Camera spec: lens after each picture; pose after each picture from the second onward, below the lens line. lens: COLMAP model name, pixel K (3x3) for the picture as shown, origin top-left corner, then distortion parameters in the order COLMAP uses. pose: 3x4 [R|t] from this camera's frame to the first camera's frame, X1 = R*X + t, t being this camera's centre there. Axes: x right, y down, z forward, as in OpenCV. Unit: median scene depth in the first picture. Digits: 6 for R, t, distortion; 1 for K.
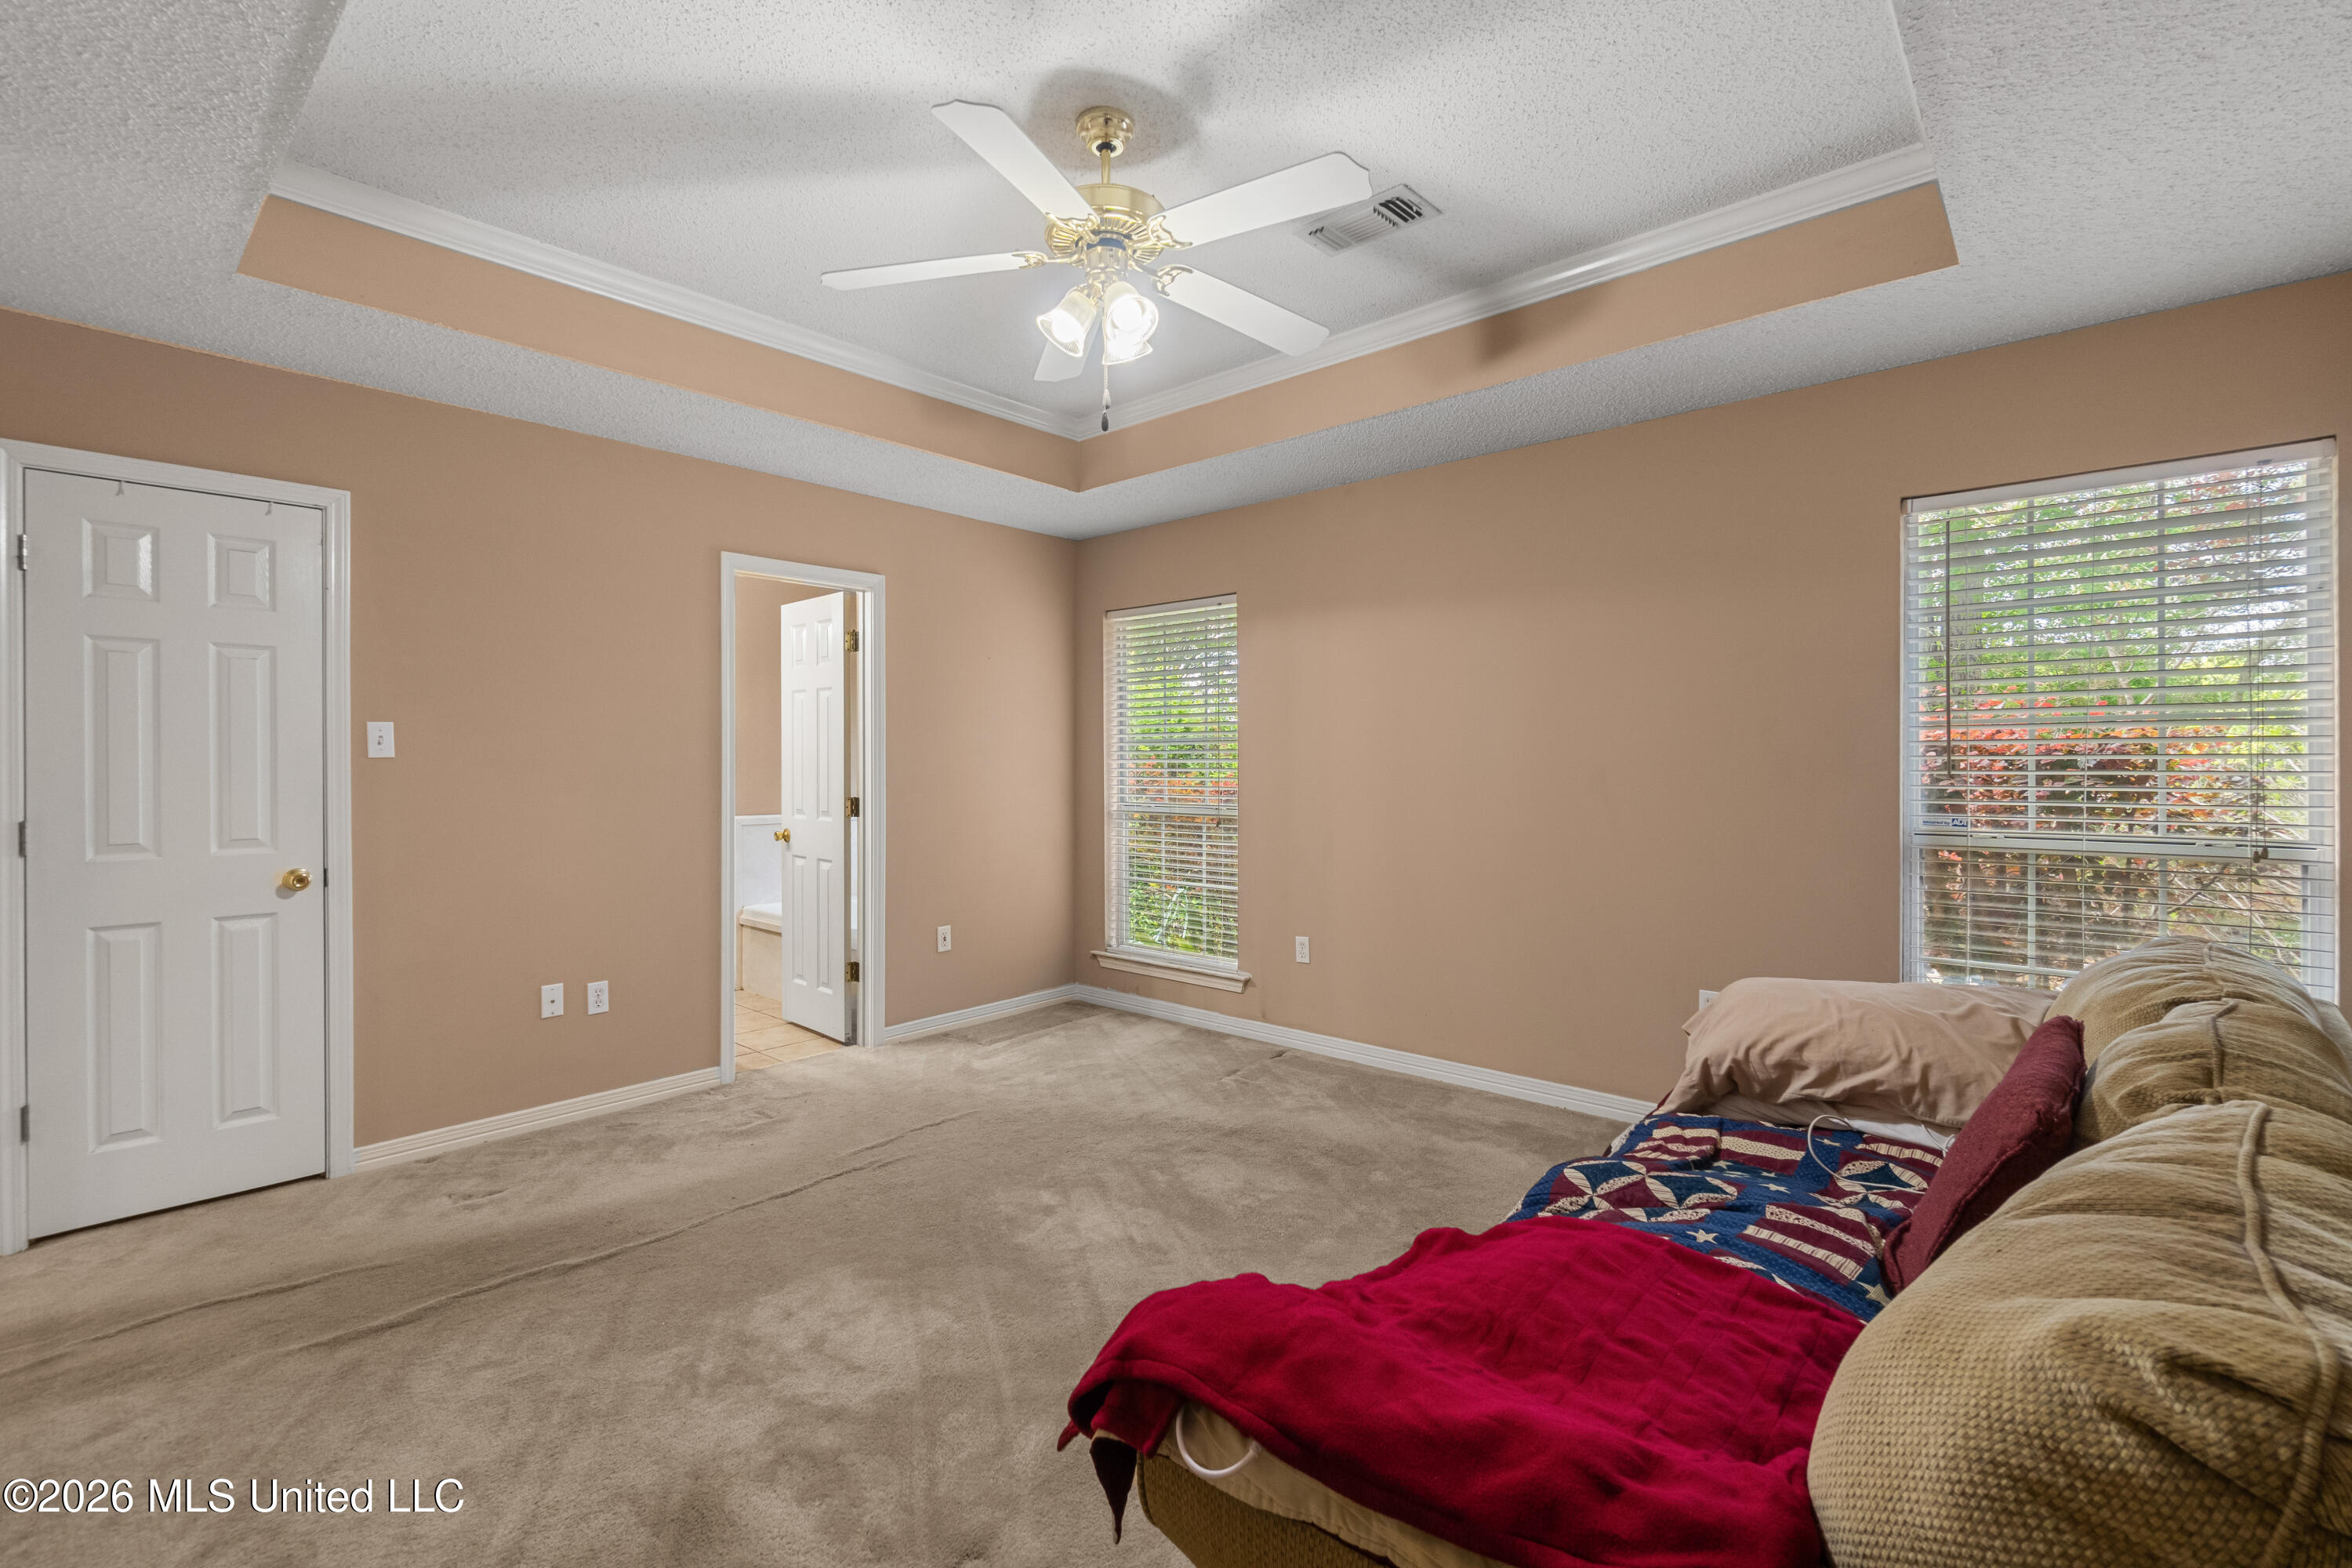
lens RADIAL K [[1023.3, 0, 1193.8], [0, 1023.3, 784.5], [0, 0, 1]] dist [-0.004522, 0.001289]
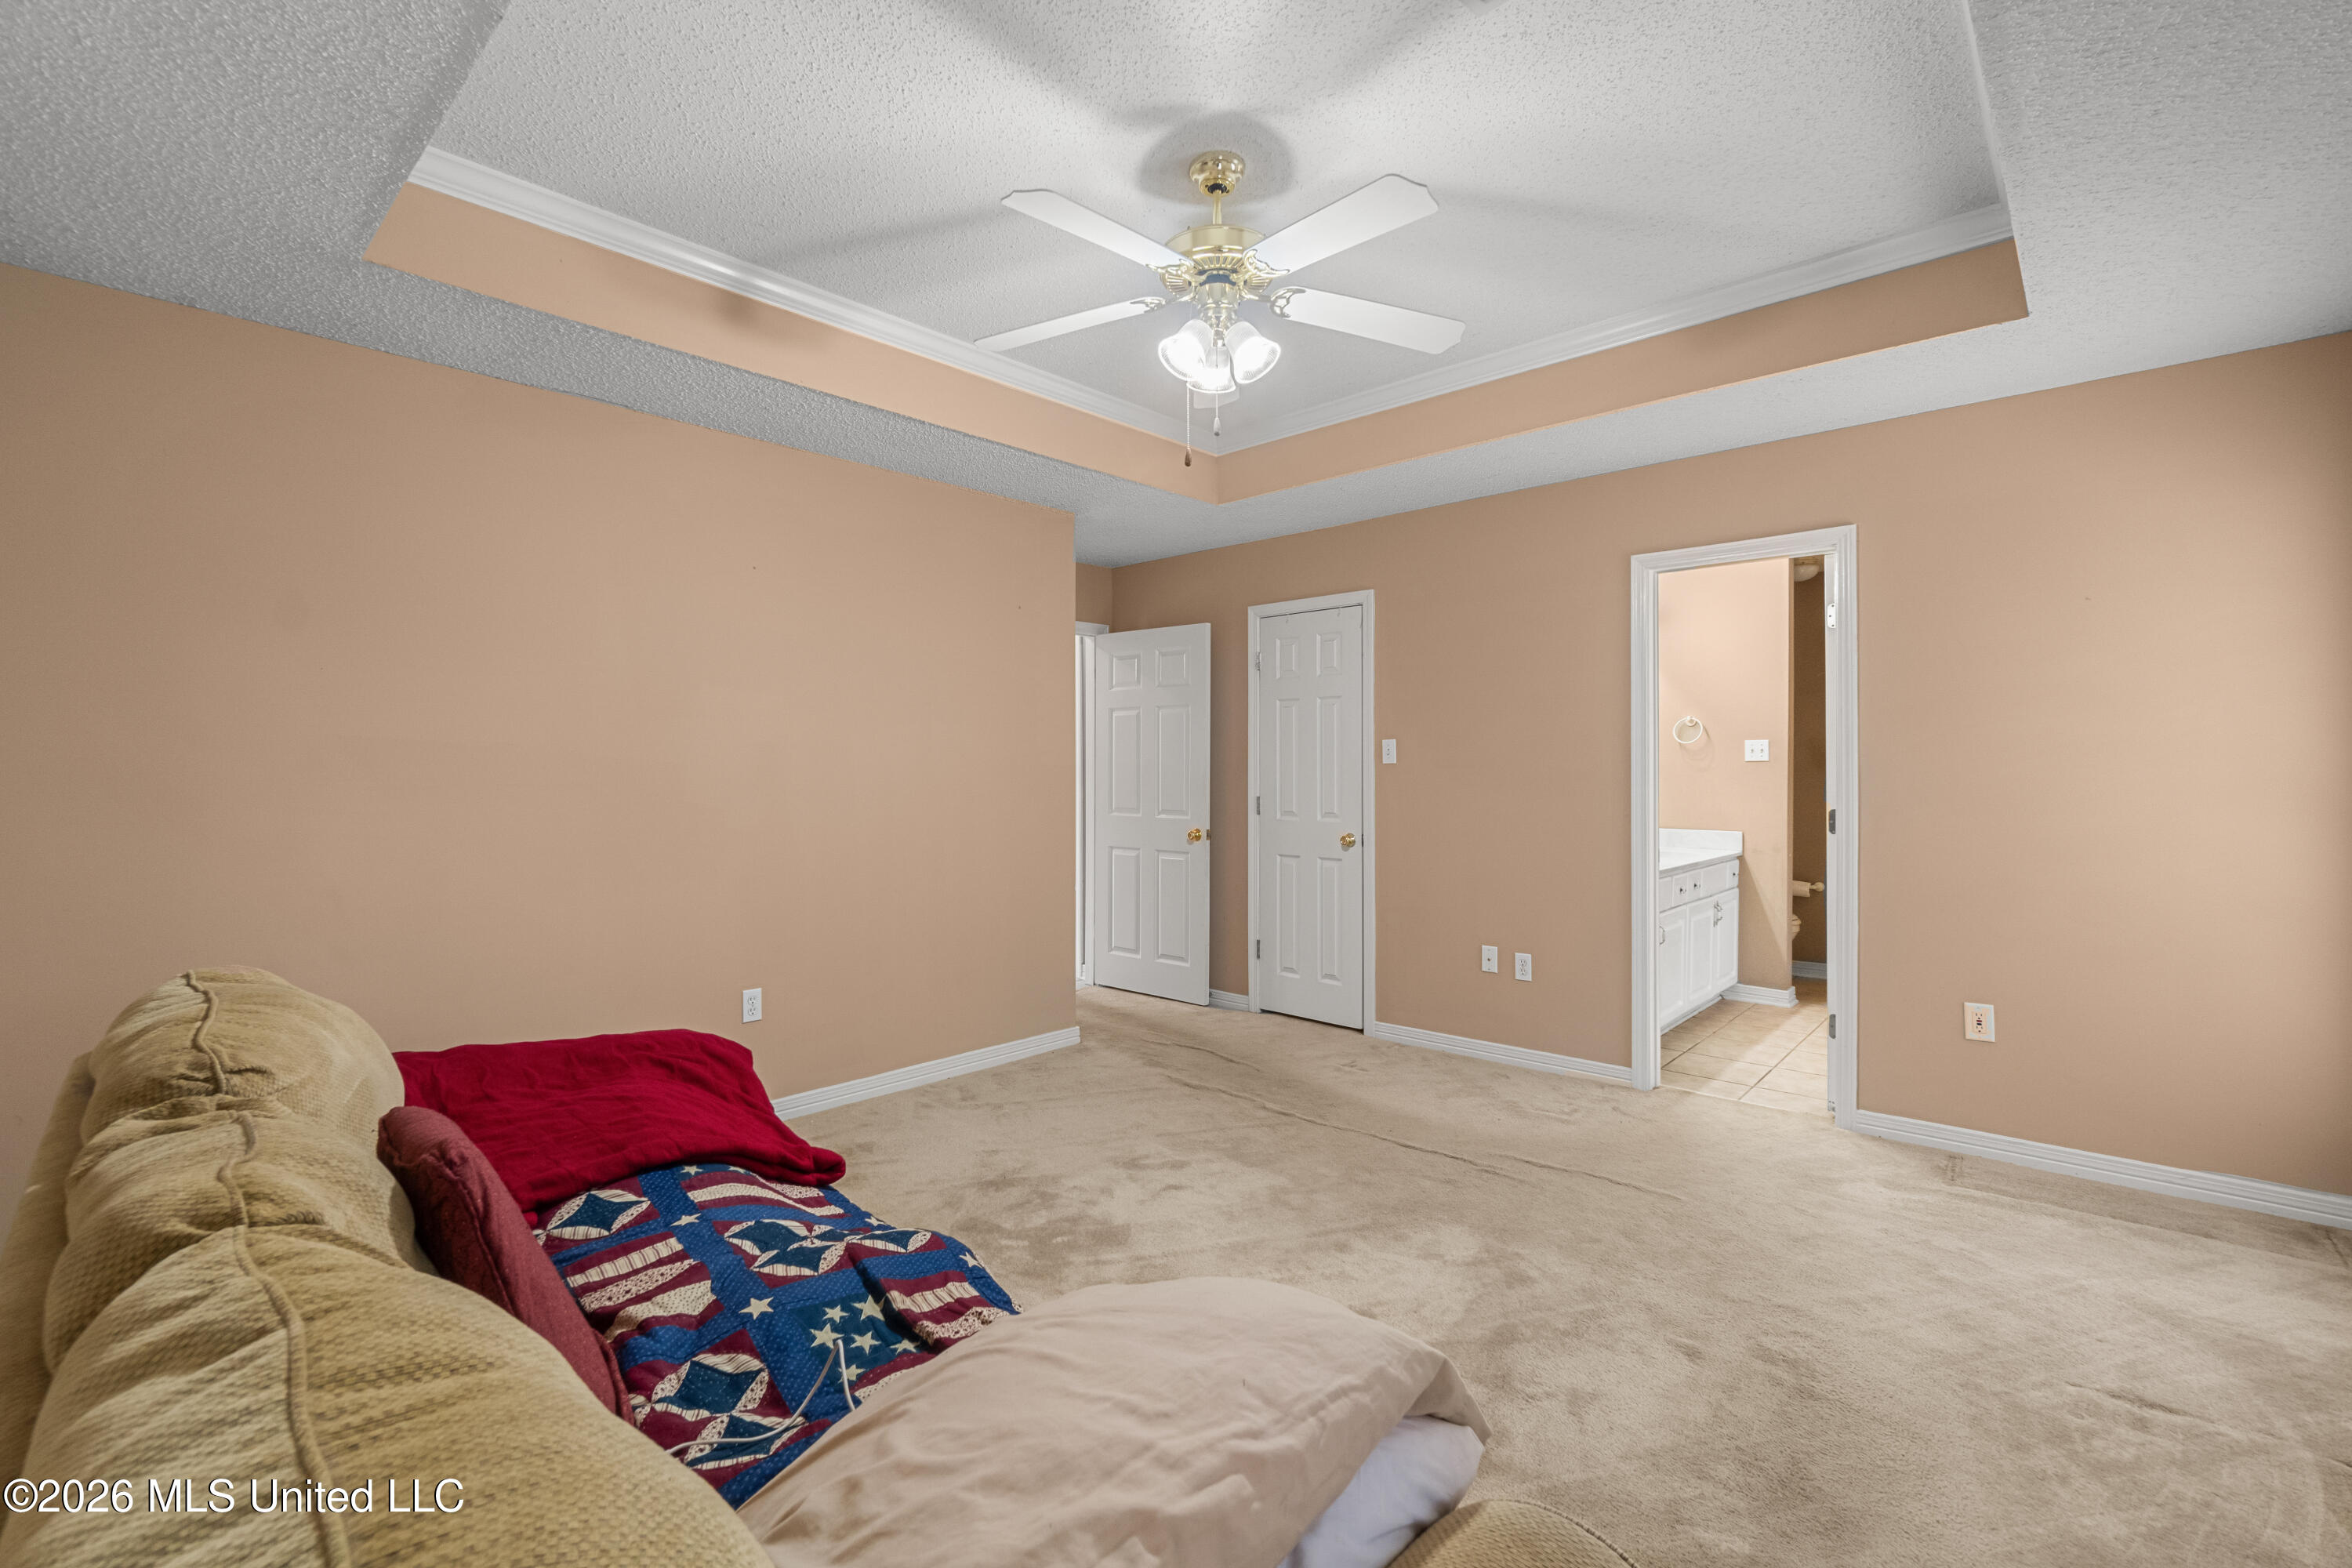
lens RADIAL K [[1023.3, 0, 1124.5], [0, 1023.3, 787.7], [0, 0, 1]] dist [-0.004522, 0.001289]
pose [[-0.047192, 0.022003, -0.998643, 0.649666], [-0.018216, 0.999572, 0.022884, -0.016936], [0.998720, 0.019271, -0.046771, 0.634355]]
